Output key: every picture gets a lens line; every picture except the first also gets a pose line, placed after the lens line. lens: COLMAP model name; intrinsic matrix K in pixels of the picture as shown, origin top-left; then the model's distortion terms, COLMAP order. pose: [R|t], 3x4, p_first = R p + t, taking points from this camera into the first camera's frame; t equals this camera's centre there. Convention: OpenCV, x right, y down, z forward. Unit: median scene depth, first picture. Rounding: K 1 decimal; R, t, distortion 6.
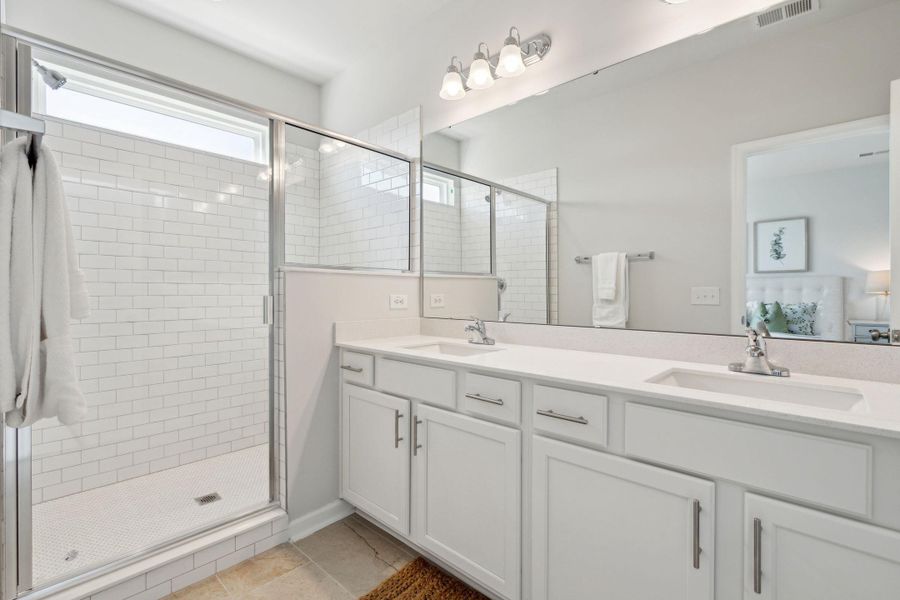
lens RADIAL K [[412.0, 0, 444.0], [0, 412.0, 288.0], [0, 0, 1]] dist [0.000755, 0.000071]
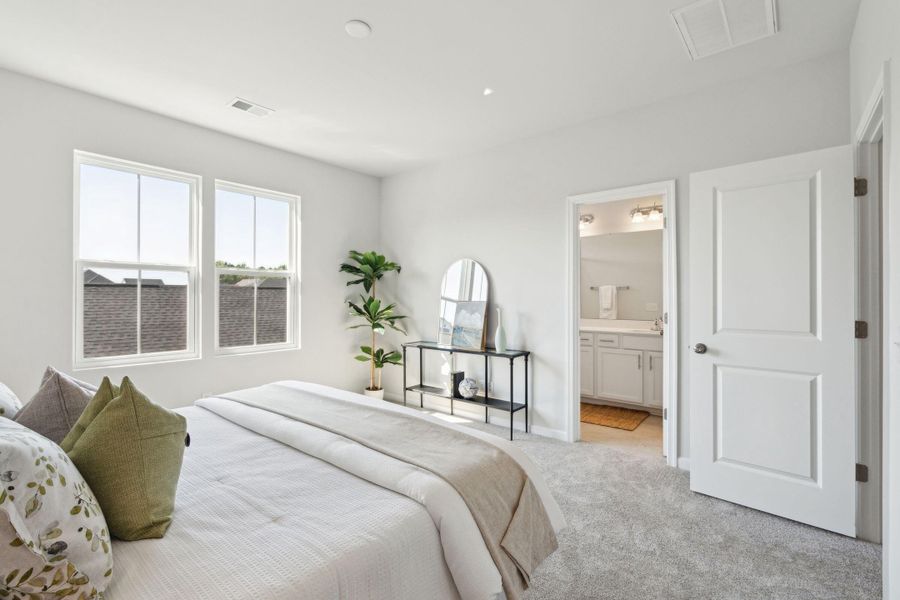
lens RADIAL K [[412.0, 0, 444.0], [0, 412.0, 288.0], [0, 0, 1]] dist [0.000755, 0.000071]
pose [[0.998570, 0.004600, 0.053265, -0.560805], [-0.004133, 0.999952, -0.008875, -0.055708], [-0.053303, 0.008642, 0.998541, -1.079306]]
